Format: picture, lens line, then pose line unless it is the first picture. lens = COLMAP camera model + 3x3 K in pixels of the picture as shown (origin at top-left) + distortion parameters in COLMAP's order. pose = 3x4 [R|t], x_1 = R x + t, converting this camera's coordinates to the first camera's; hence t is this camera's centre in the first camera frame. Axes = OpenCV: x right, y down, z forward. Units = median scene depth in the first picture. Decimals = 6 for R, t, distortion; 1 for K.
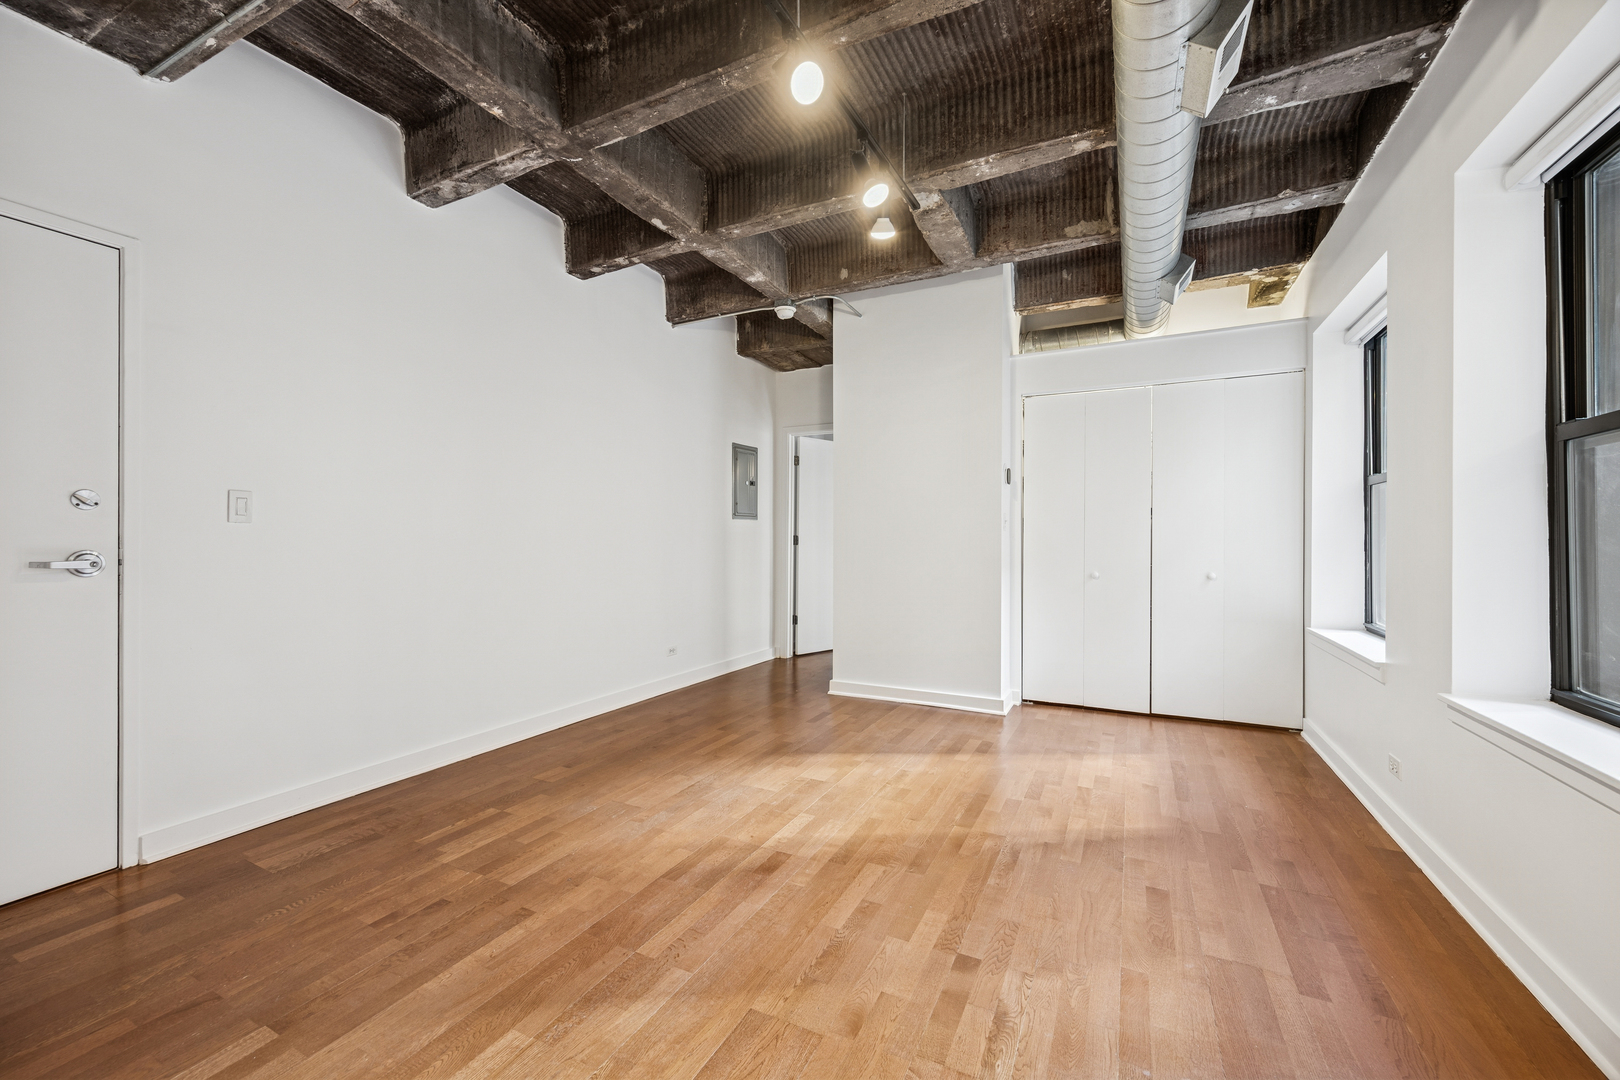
lens RADIAL K [[634.0, 0, 819.2], [0, 634.0, 542.2], [0, 0, 1]] dist [-0.000202, -0.000331]
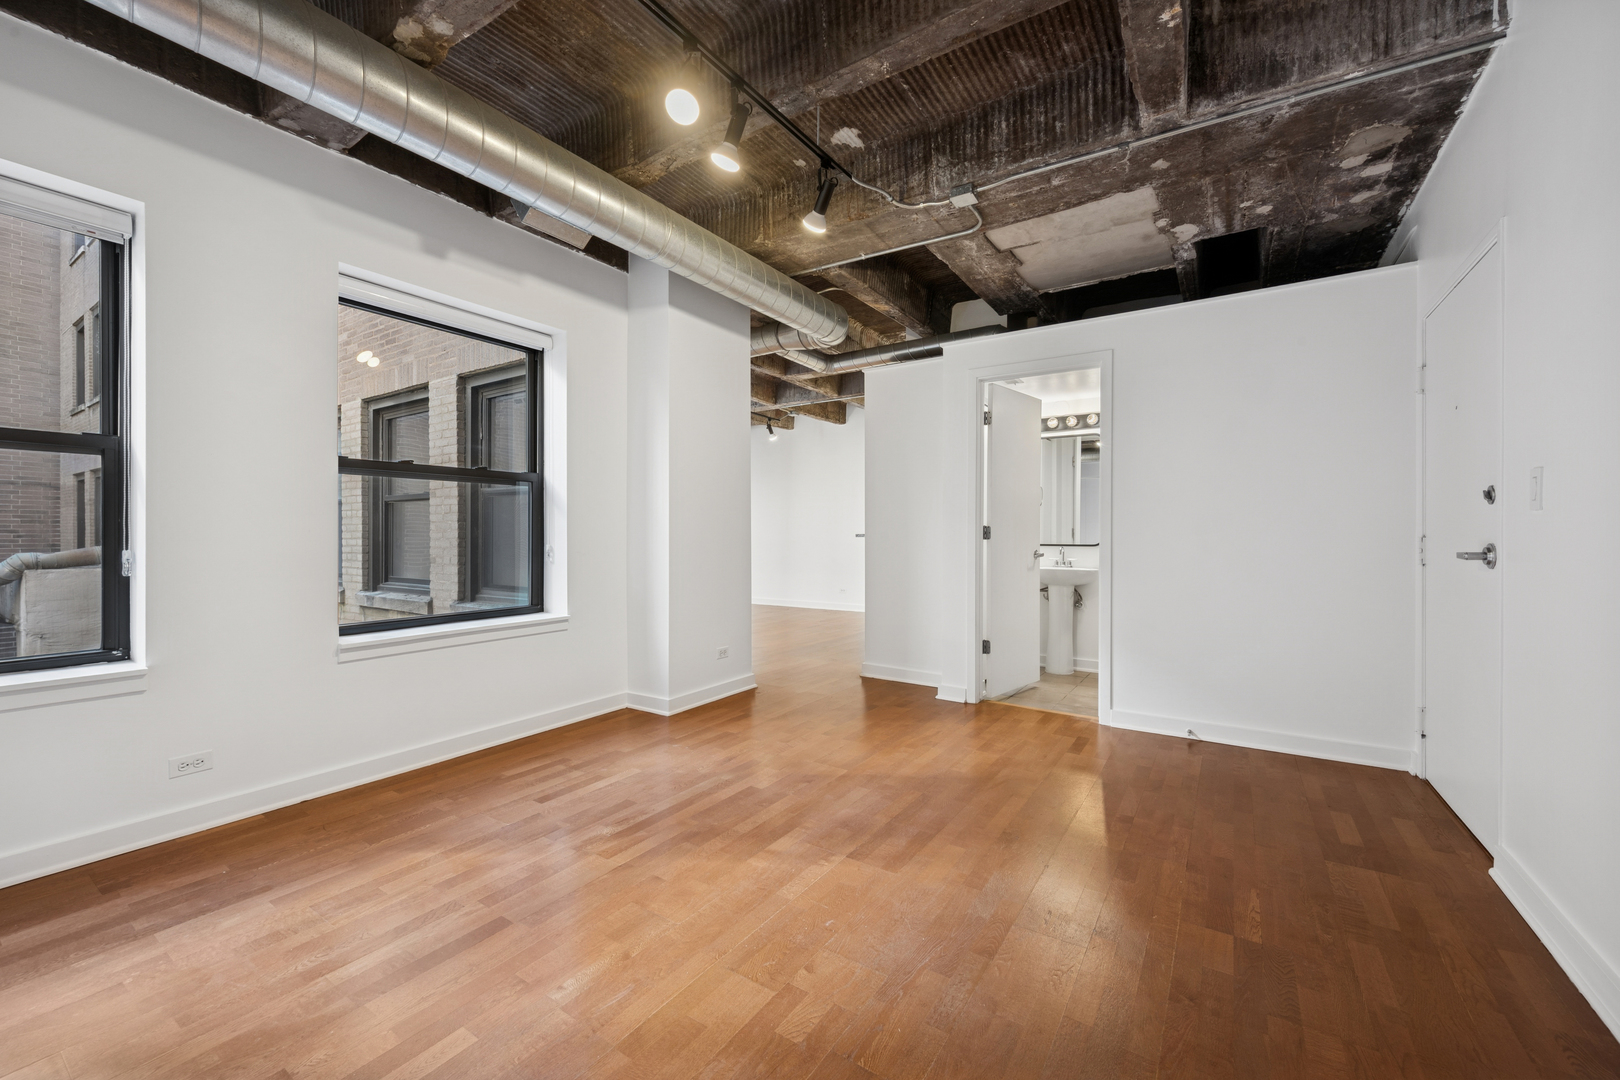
lens RADIAL K [[634.0, 0, 815.5], [0, 634.0, 535.4], [0, 0, 1]] dist [-0.000202, -0.000331]
pose [[-0.992605, -0.003681, 0.121334, -0.119539], [-0.003336, 0.999990, 0.003049, -0.000236], [-0.121344, 0.002622, -0.992607, 1.461330]]
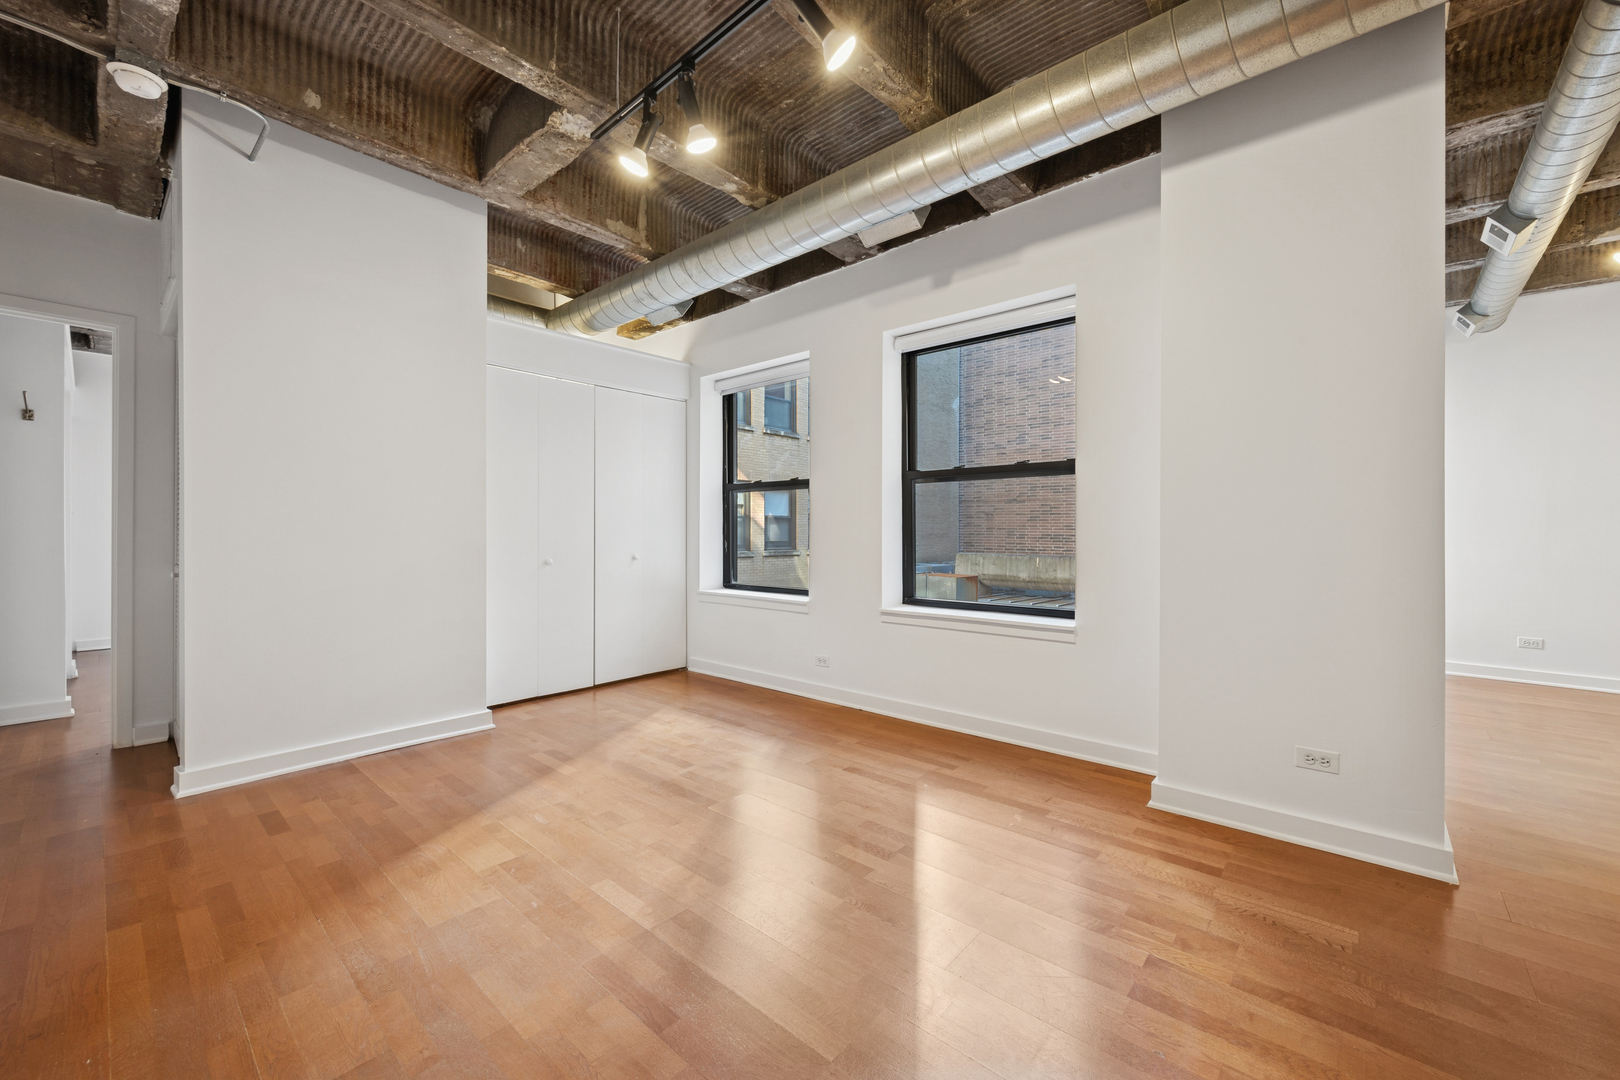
lens RADIAL K [[634.0, 0, 817.5], [0, 634.0, 538.0], [0, 0, 1]] dist [-0.000202, -0.000331]
pose [[0.256472, -0.014301, 0.966446, -0.574222], [0.002382, 0.999897, 0.014163, 0.002314], [-0.966549, -0.001330, 0.256480, 0.461185]]
